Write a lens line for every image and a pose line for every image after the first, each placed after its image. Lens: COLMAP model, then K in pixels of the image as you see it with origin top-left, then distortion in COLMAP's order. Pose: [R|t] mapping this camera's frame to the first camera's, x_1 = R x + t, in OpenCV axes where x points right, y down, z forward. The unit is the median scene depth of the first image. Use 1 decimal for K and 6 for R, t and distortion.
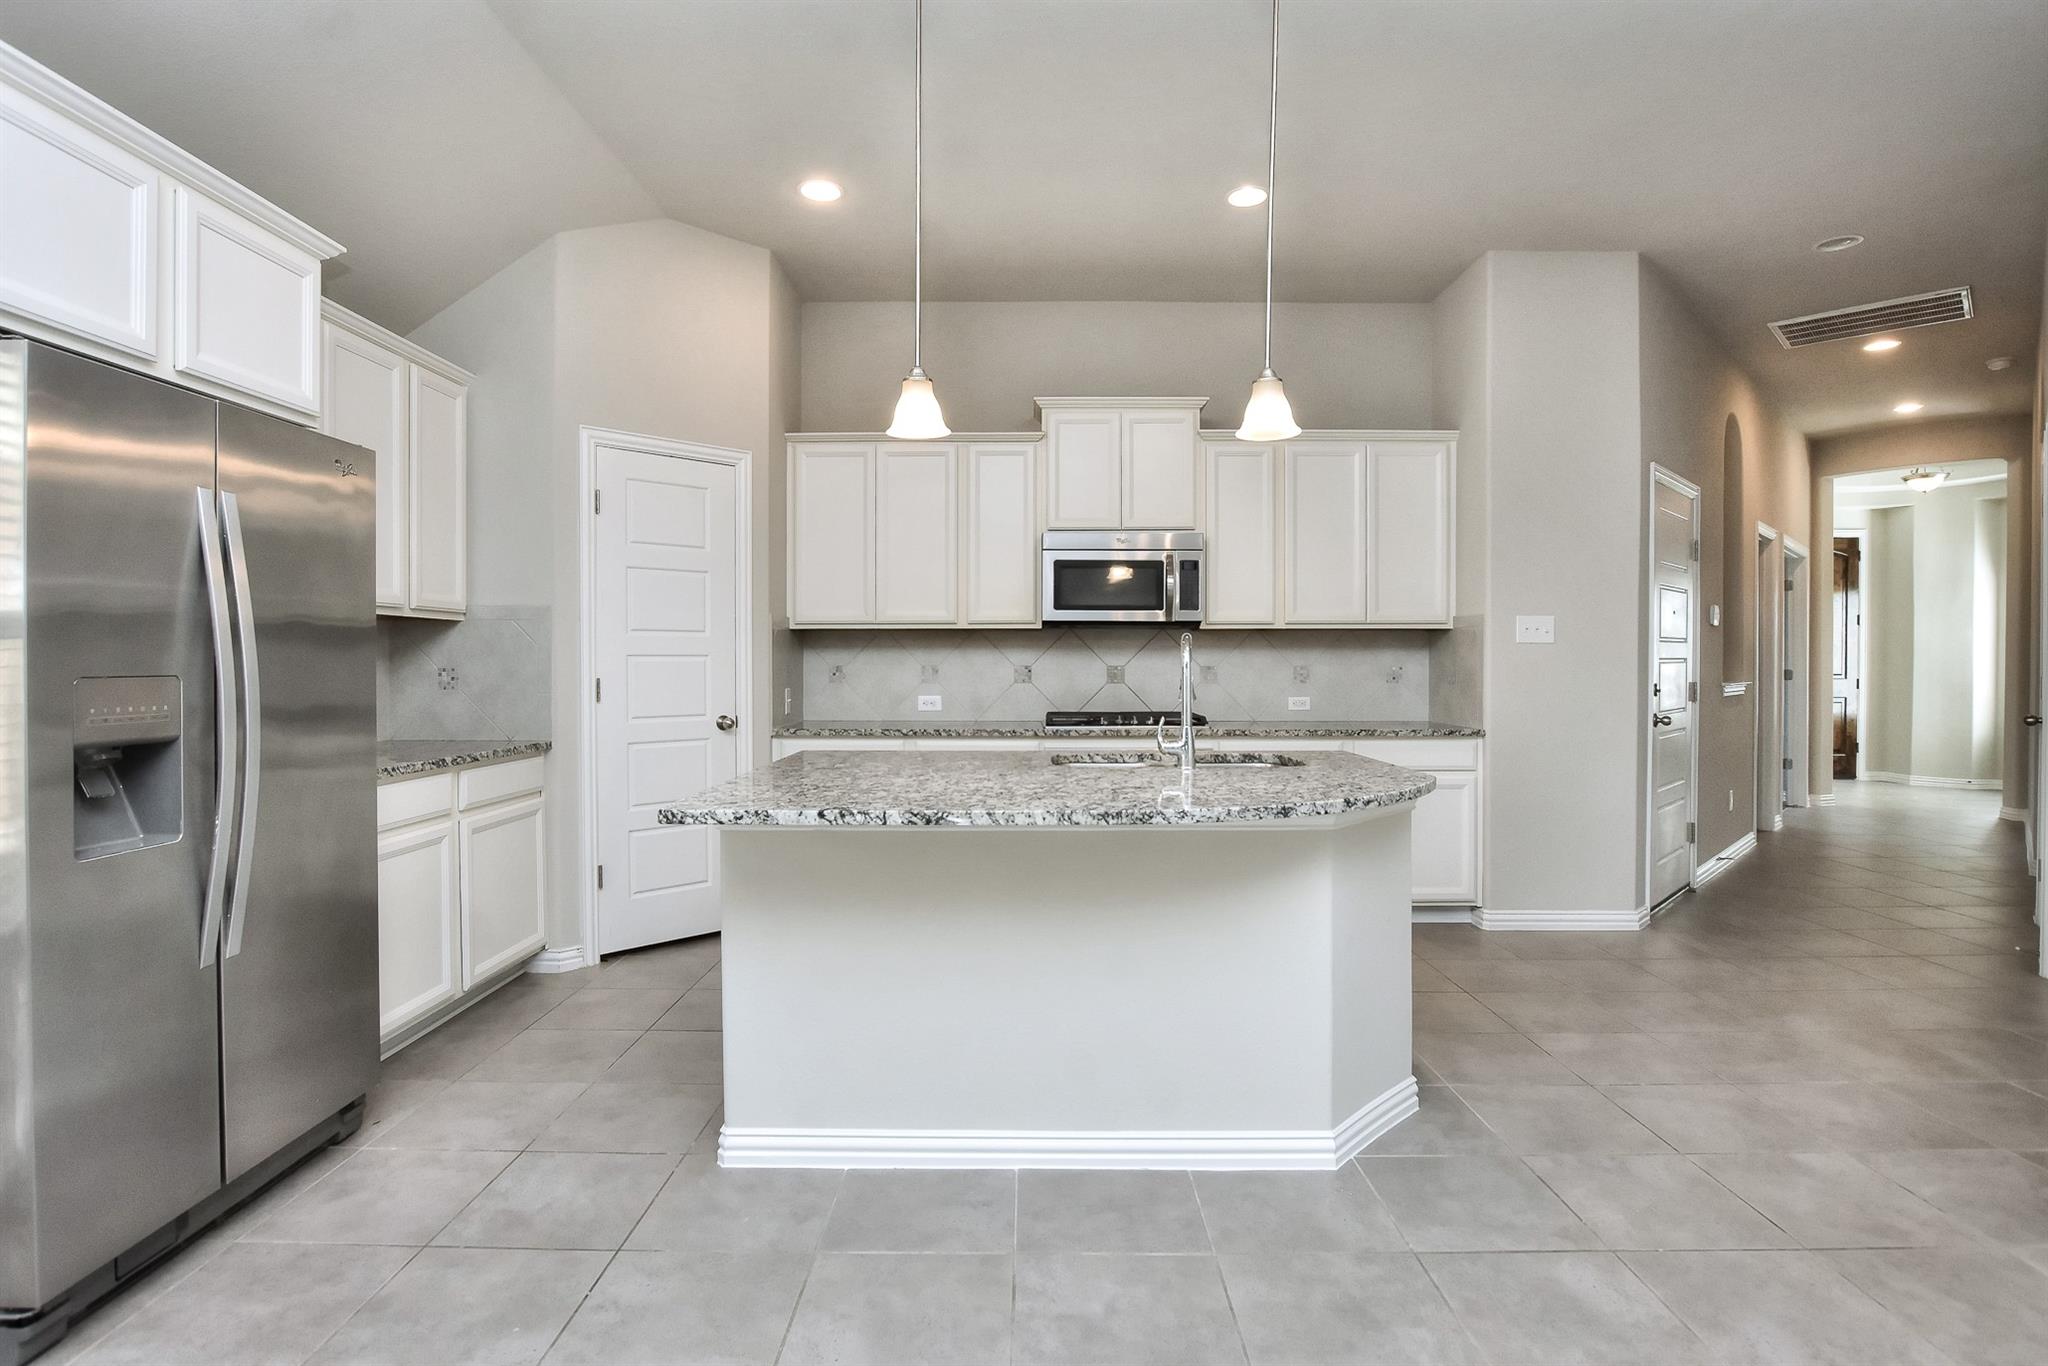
lens RADIAL K [[994.0, 0, 1023.3], [0, 994.0, 676.0], [0, 0, 1]] dist [-0.035061, 0.007899]
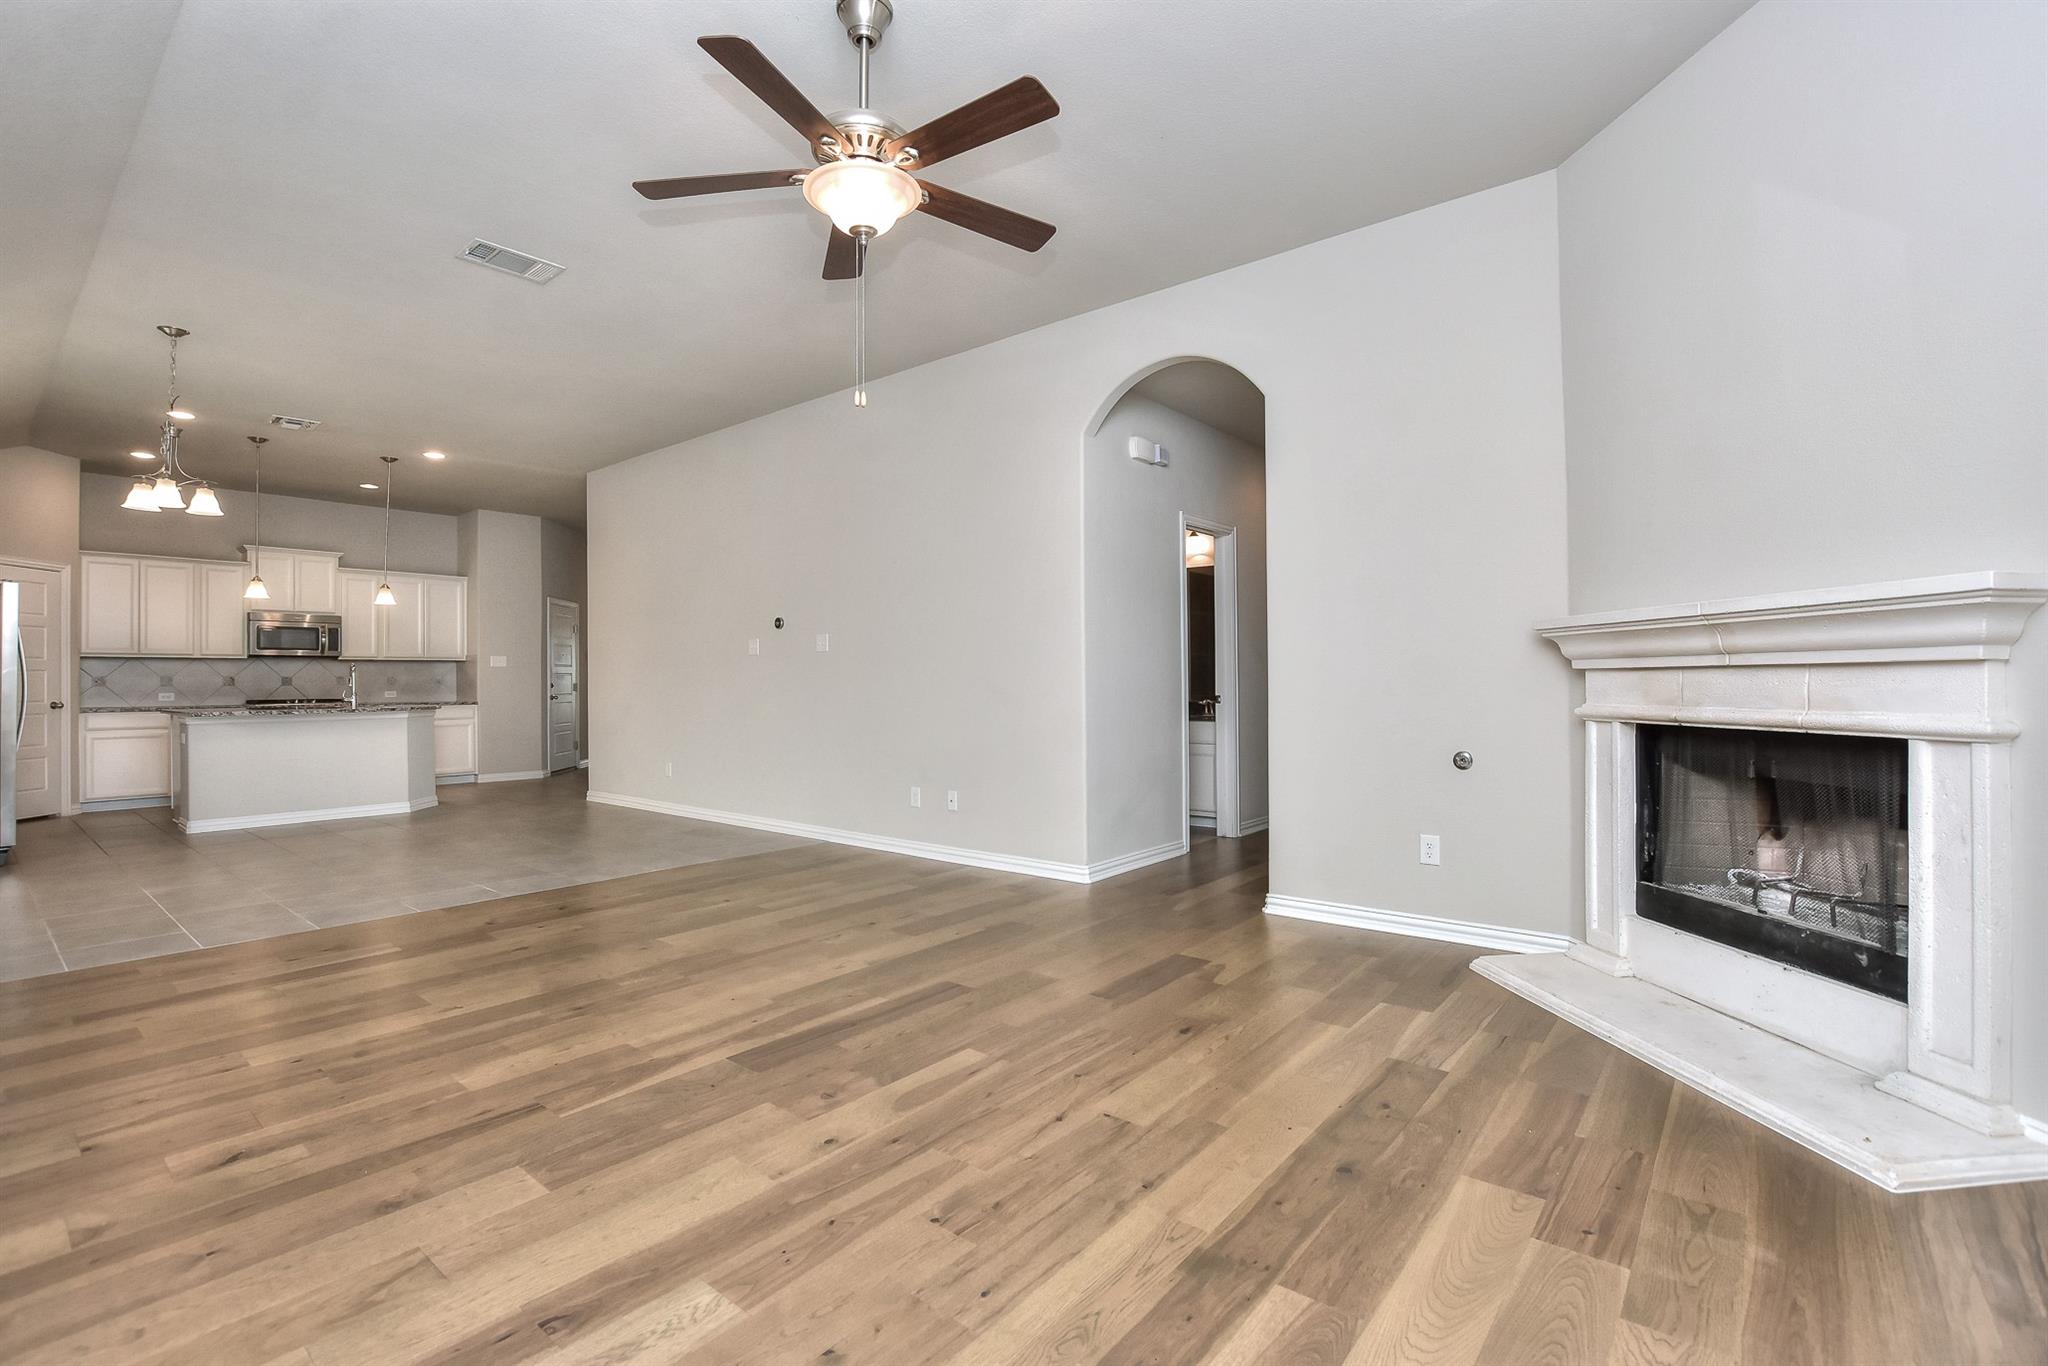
lens RADIAL K [[898.9, 0, 1012.9], [0, 898.9, 668.9], [0, 0, 1]] dist [-0.031489, 0.002379]
pose [[0.629045, 0.004232, 0.777357, -0.414462], [0.020165, 0.999560, -0.021759, 0.047419], [-0.777107, 0.029363, 0.628683, -1.425342]]
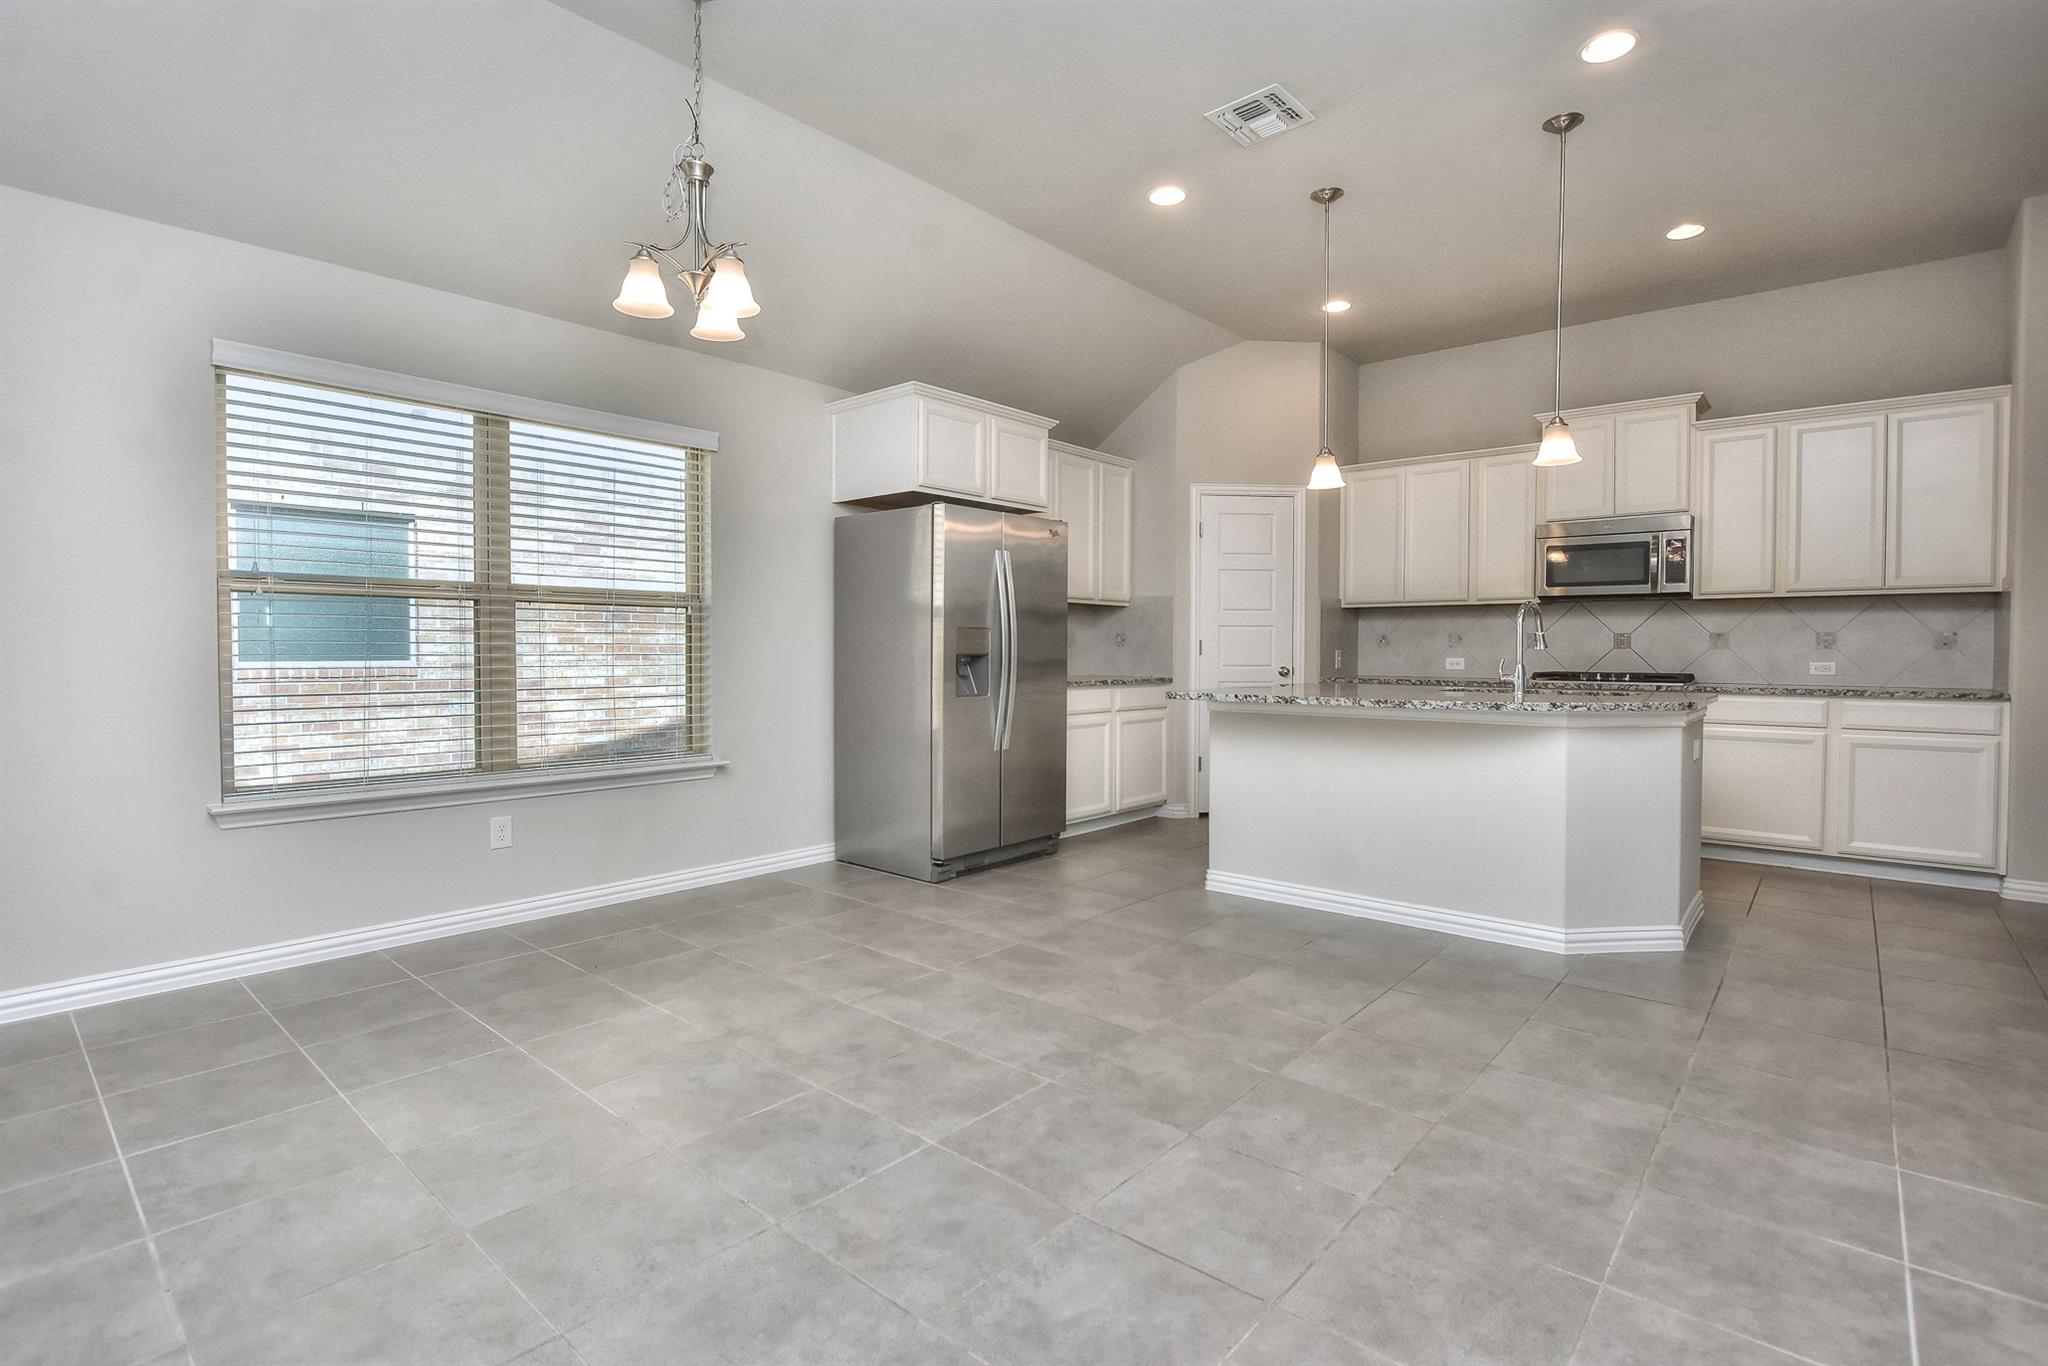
lens RADIAL K [[994.0, 0, 1029.8], [0, 994.0, 672.7], [0, 0, 1]] dist [-0.035061, 0.007899]
pose [[0.761230, 0.016664, -0.648268, 0.345619], [-0.011533, 0.999860, 0.012159, 0.033149], [0.648379, -0.001780, 0.761315, -0.347841]]
